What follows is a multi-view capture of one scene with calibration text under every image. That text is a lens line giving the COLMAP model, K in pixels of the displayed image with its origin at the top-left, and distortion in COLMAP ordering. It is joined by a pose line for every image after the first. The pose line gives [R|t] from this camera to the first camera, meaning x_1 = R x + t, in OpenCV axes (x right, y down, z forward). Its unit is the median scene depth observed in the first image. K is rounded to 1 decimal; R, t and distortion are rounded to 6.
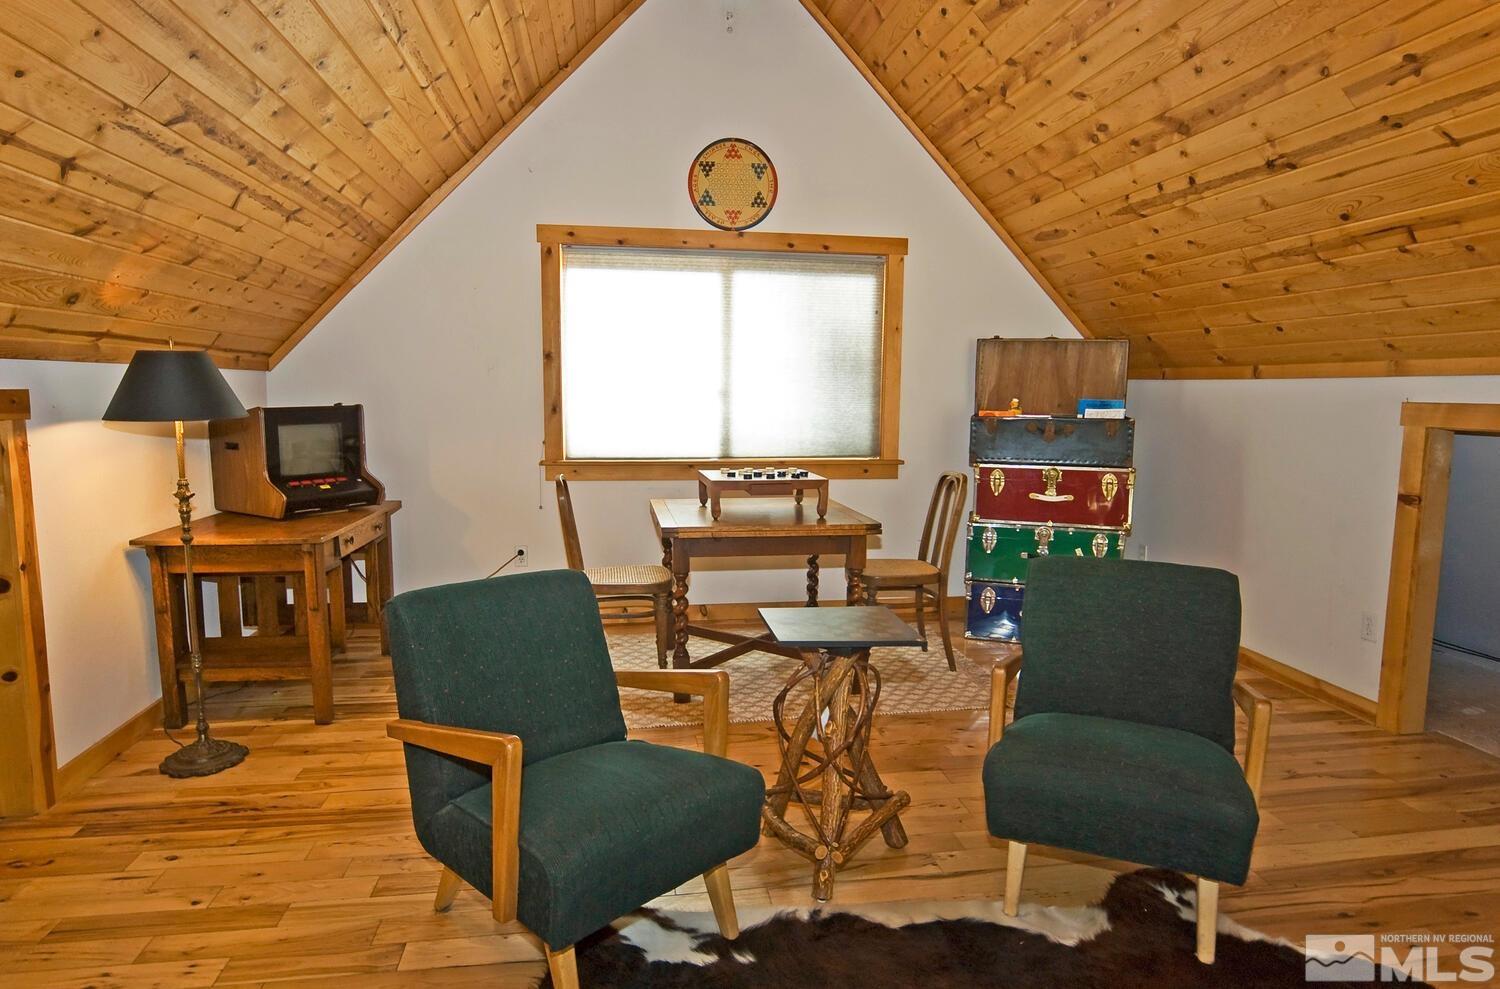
lens RADIAL K [[861.8, 0, 749.6], [0, 861.8, 492.6], [0, 0, 1]] dist [-0.013176, 0.000340]
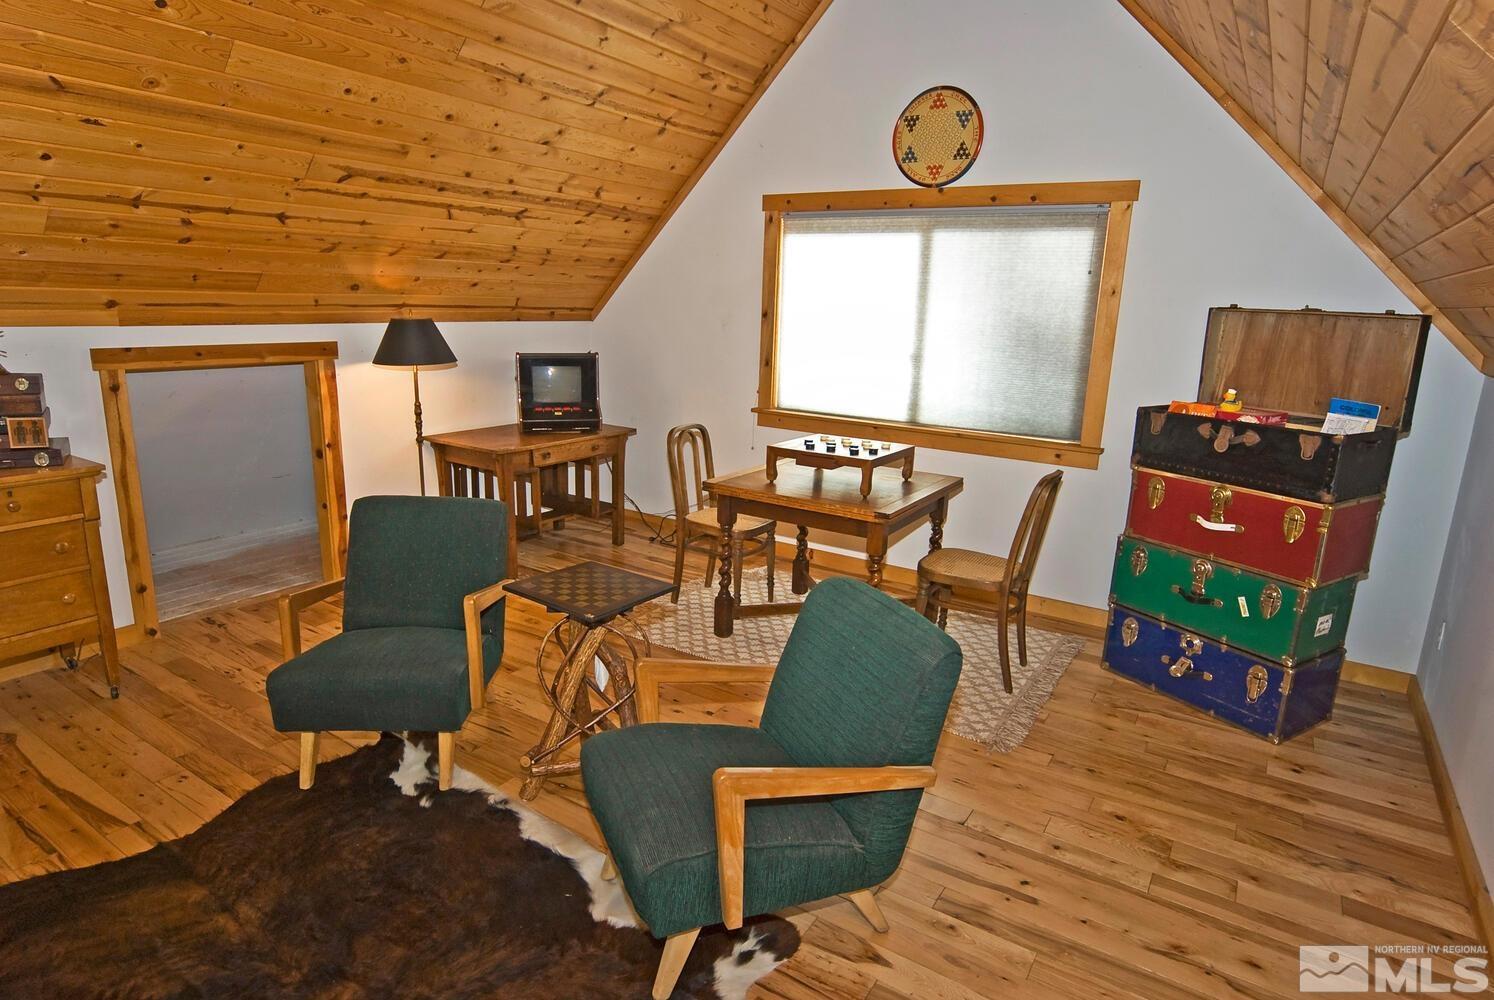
lens RADIAL K [[834.1, 0, 746.2], [0, 834.1, 501.8], [0, 0, 1]] dist [-0.017110, 0.001163]
pose [[0.742020, 0.174665, -0.647223, 0.489311], [-0.104685, 0.983807, 0.145481, -0.073829], [0.662153, -0.040195, 0.748290, 0.159075]]
